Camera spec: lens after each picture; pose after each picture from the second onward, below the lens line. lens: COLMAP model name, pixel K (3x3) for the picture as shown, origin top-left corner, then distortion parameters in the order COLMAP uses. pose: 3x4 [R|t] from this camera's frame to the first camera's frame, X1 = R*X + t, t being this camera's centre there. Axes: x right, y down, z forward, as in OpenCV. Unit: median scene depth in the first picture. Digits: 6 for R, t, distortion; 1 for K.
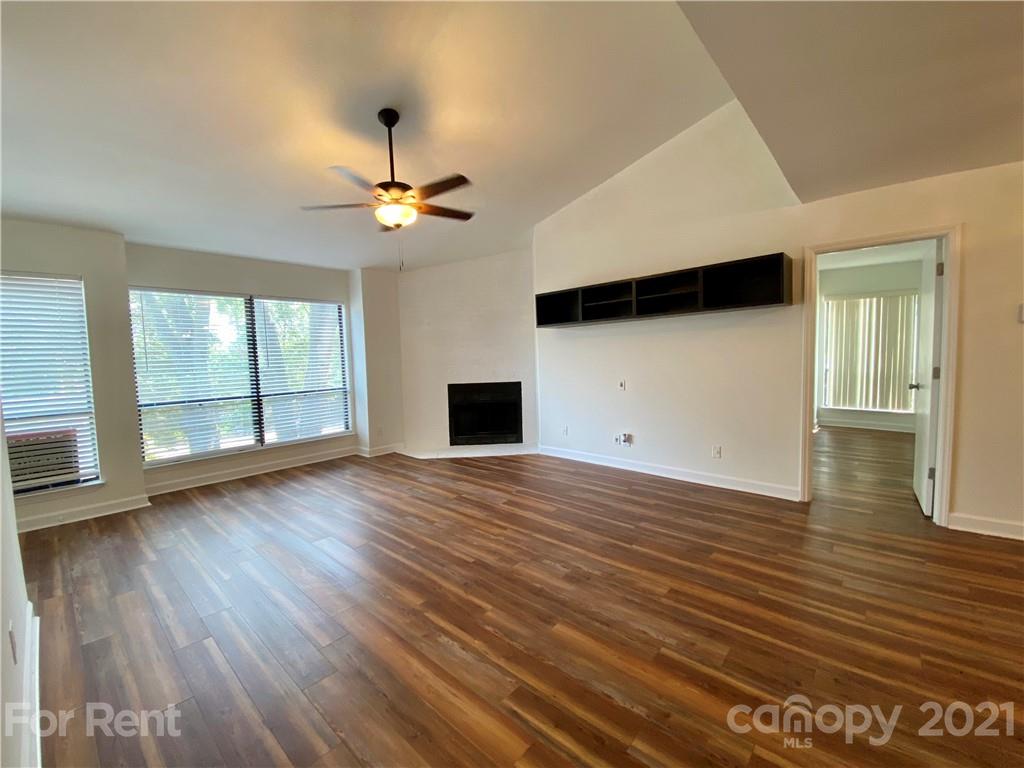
lens RADIAL K [[409.8, 0, 512.0], [0, 409.8, 384.0], [0, 0, 1]] dist [0.029818, -0.019868]
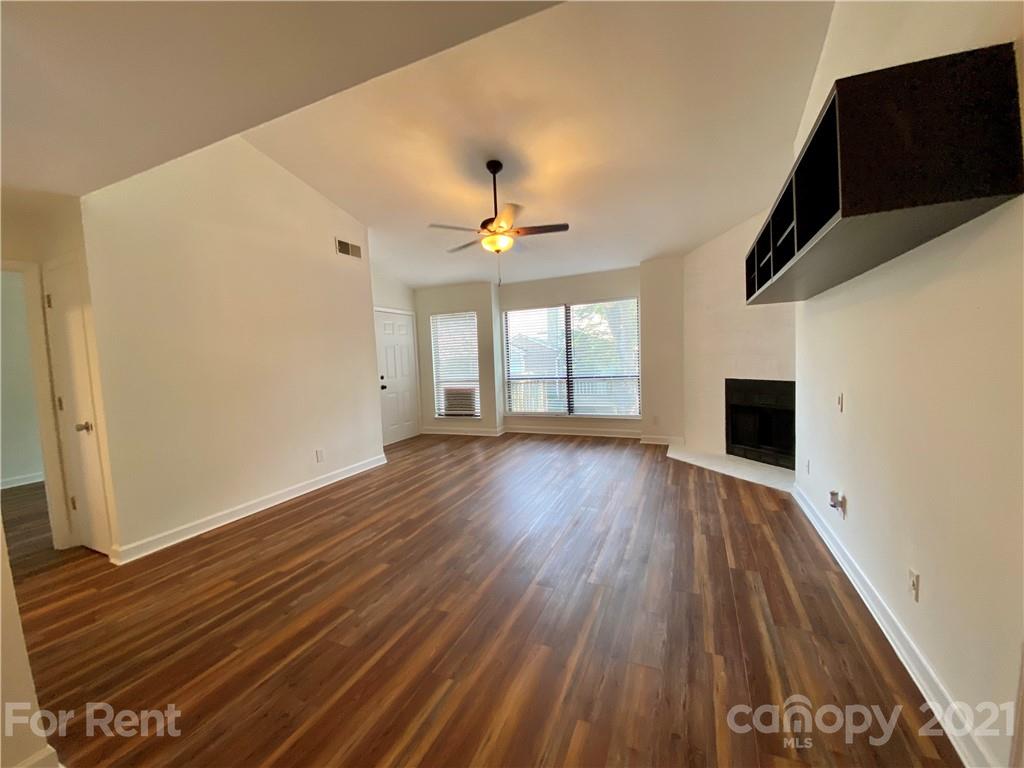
lens RADIAL K [[409.8, 0, 512.0], [0, 409.8, 384.0], [0, 0, 1]] dist [0.029818, -0.019868]
pose [[0.326291, 0.079505, -0.941920, 0.848334], [-0.033777, 0.996801, 0.072436, -0.060374], [0.944666, 0.008180, 0.327933, 0.553857]]
